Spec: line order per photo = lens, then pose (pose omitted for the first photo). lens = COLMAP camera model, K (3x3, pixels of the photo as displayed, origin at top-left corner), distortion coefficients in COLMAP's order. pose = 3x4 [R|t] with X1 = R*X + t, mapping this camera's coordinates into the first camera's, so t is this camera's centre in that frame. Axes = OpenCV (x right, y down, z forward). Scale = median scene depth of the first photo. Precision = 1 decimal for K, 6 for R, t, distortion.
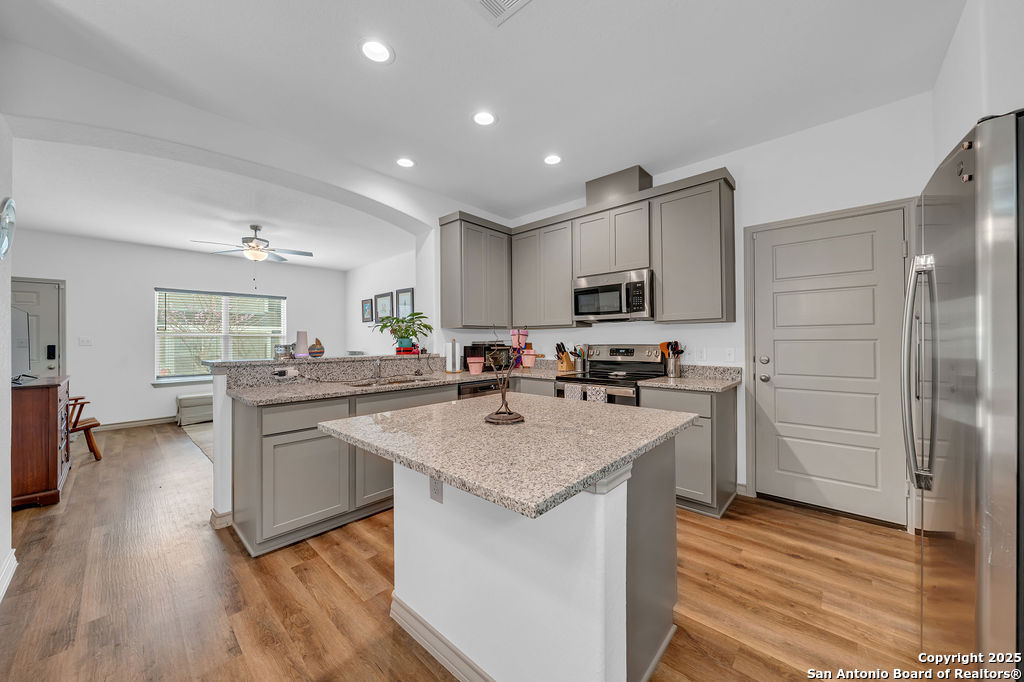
lens RADIAL K [[356.9, 0, 509.0], [0, 356.9, 337.5], [0, 0, 1]] dist [-0.001834, -0.000192]
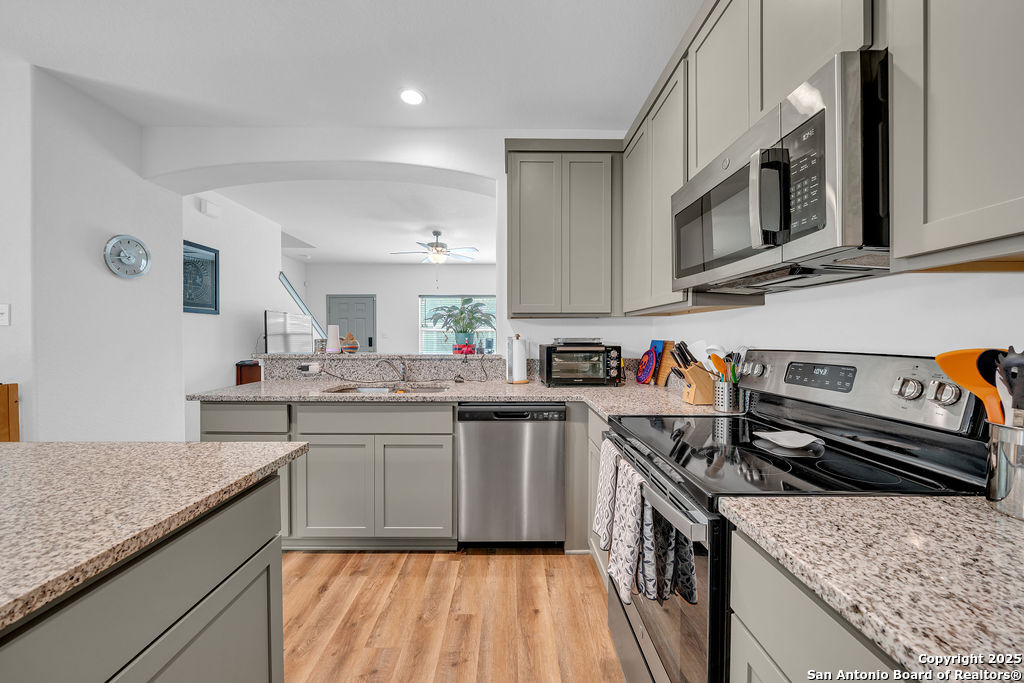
lens RADIAL K [[356.9, 0, 512.0], [0, 356.9, 338.2], [0, 0, 1]] dist [-0.001834, -0.000192]
pose [[0.682751, 0.010757, -0.730572, 0.262095], [-0.000690, 0.999901, 0.014078, 0.002112], [0.730651, -0.009107, 0.682690, 0.417545]]
